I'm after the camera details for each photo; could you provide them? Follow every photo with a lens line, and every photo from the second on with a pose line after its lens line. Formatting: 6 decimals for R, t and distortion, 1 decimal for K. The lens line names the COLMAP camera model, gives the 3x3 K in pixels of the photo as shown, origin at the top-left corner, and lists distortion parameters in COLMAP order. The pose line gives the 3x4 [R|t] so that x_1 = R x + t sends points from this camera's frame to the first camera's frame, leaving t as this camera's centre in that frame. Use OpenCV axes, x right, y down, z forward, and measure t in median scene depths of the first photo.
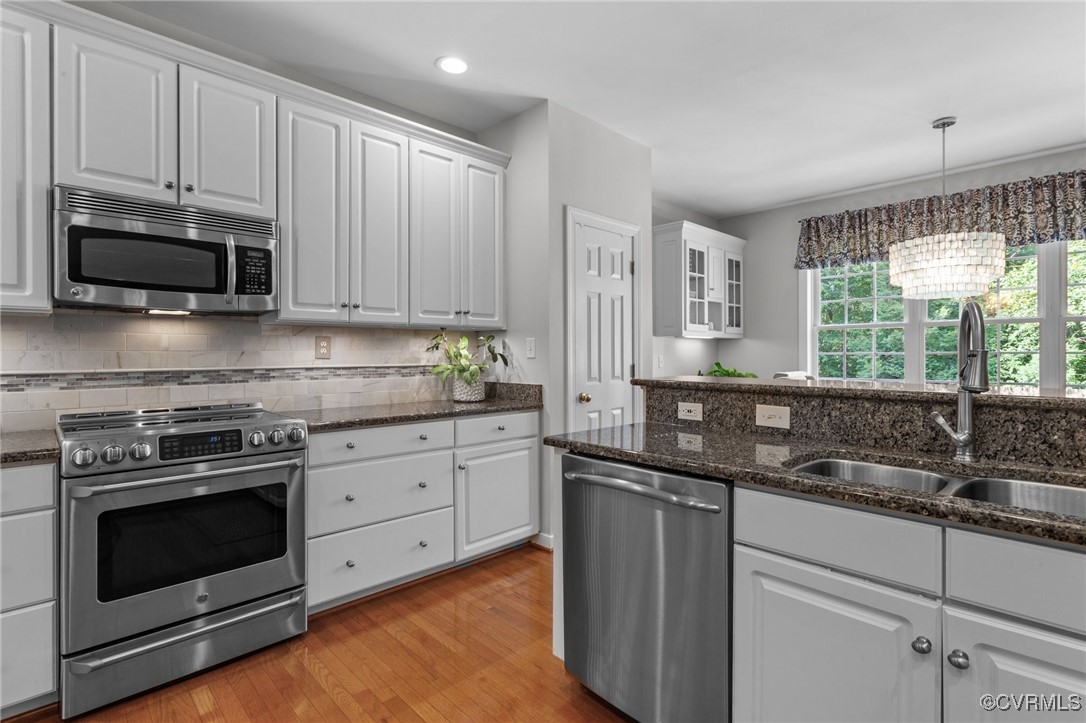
lens RADIAL K [[519.1, 0, 550.4], [0, 519.1, 354.7], [0, 0, 1]] dist [0.002112, 0.000681]
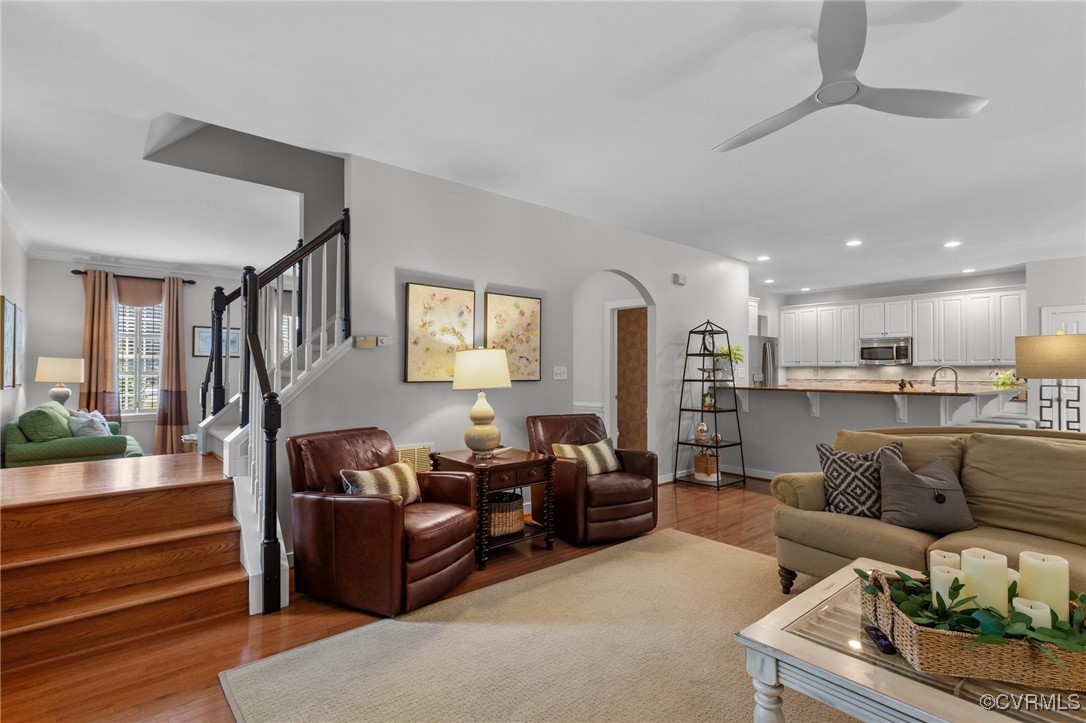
lens RADIAL K [[519.1, 0, 544.7], [0, 519.1, 361.2], [0, 0, 1]] dist [0.002112, 0.000681]
pose [[-0.091277, -0.009588, -0.995779, 1.875227], [-0.006882, 0.999936, -0.008997, -0.029742], [0.995802, 0.006032, -0.091337, -0.661510]]
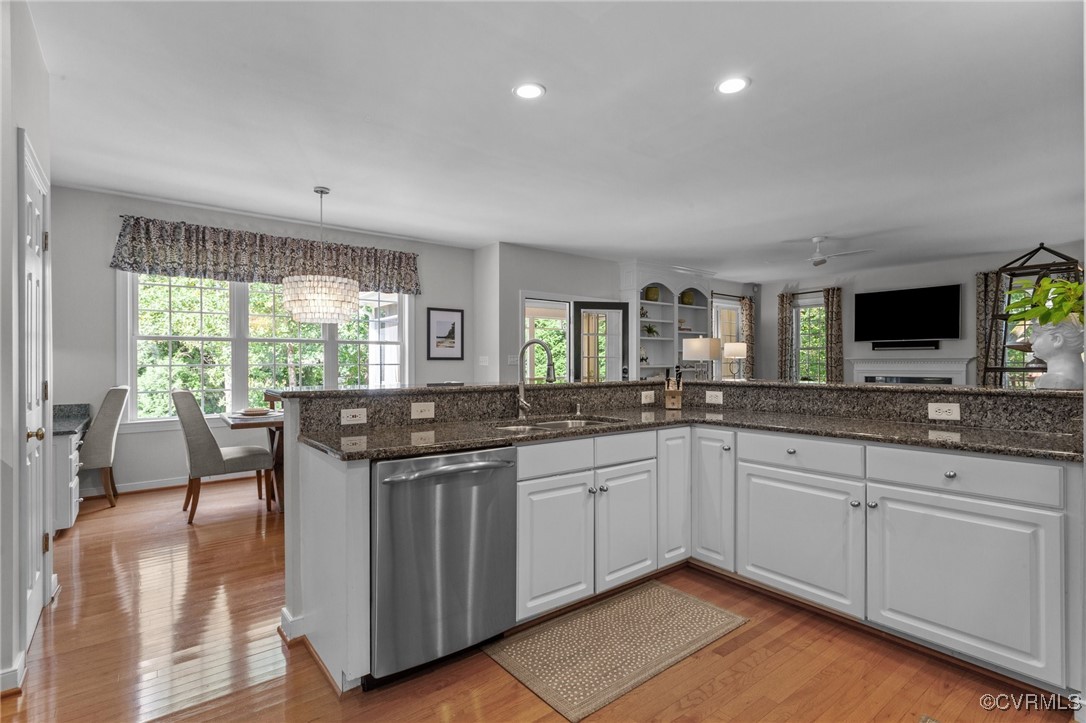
lens RADIAL K [[519.1, 0, 542.2], [0, 519.1, 363.5], [0, 0, 1]] dist [0.002112, 0.000681]
pose [[0.119707, 0.002785, 0.992805, -0.818885], [0.004383, 0.999985, -0.003334, 0.001499], [-0.992800, 0.004751, 0.119693, 0.485135]]
